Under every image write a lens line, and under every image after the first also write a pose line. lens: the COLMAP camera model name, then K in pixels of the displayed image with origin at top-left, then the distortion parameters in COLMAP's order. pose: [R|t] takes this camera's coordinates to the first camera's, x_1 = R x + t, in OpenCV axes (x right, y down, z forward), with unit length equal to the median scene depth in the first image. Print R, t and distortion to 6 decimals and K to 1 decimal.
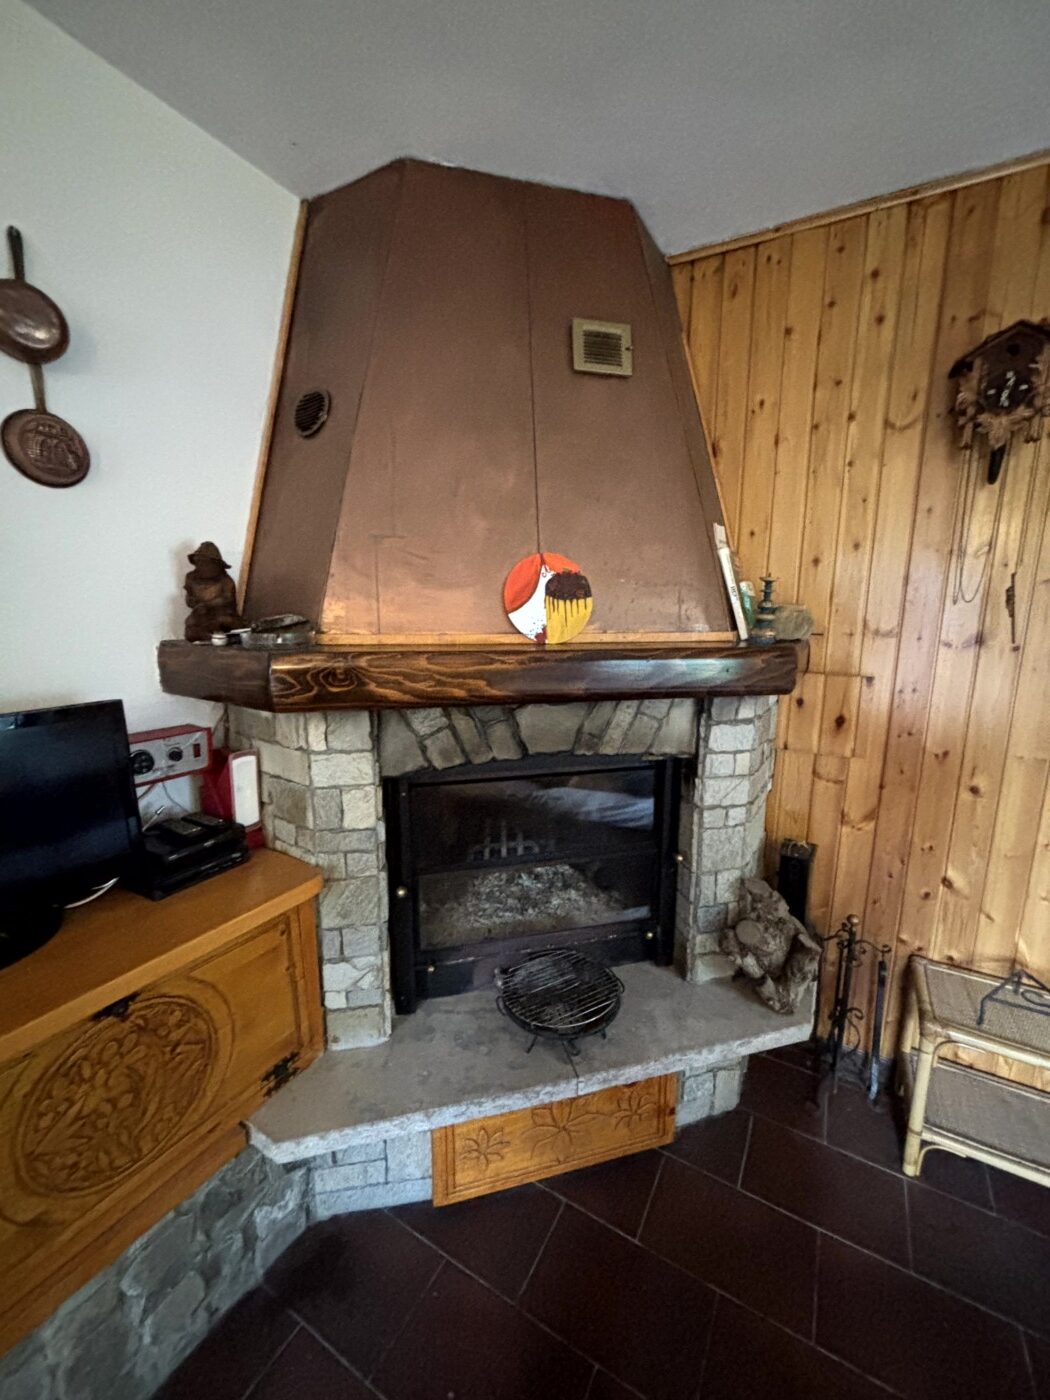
lens RADIAL K [[562.6, 0, 534.4], [0, 562.6, 701.8], [0, 0, 1]] dist [0.001966, -0.000614]
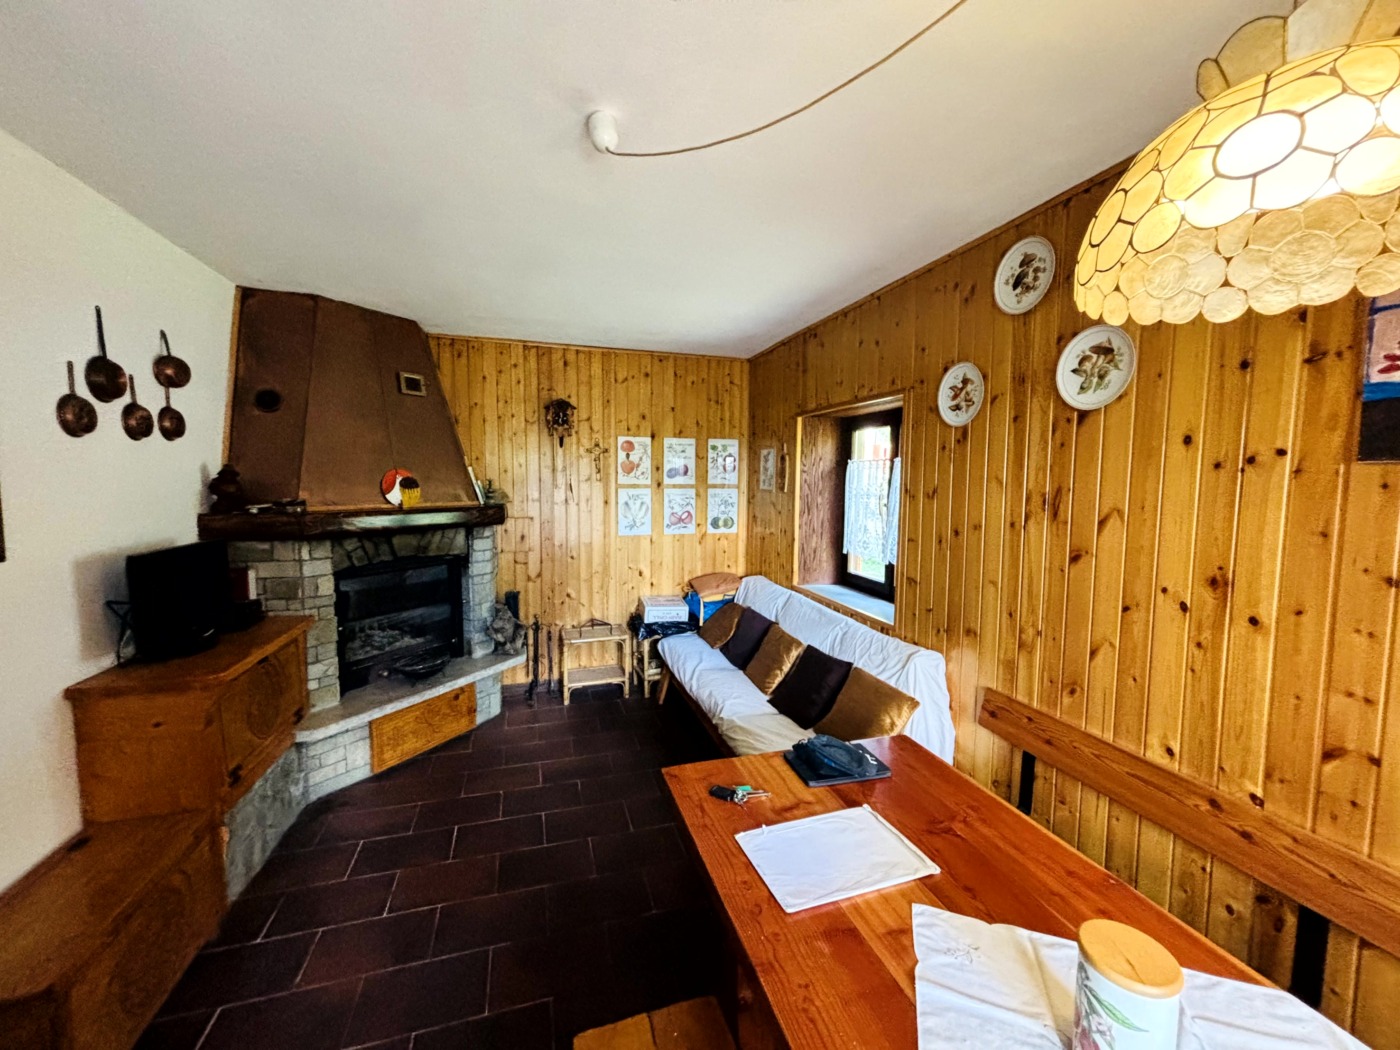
lens RADIAL K [[562.6, 0, 702.5], [0, 562.6, 521.8], [0, 0, 1]] dist [0.001966, -0.000614]
pose [[0.679490, -0.056474, 0.731508, -0.772016], [0.129493, 0.990612, -0.043808, 0.197069], [-0.722167, 0.124492, 0.680424, -1.340943]]
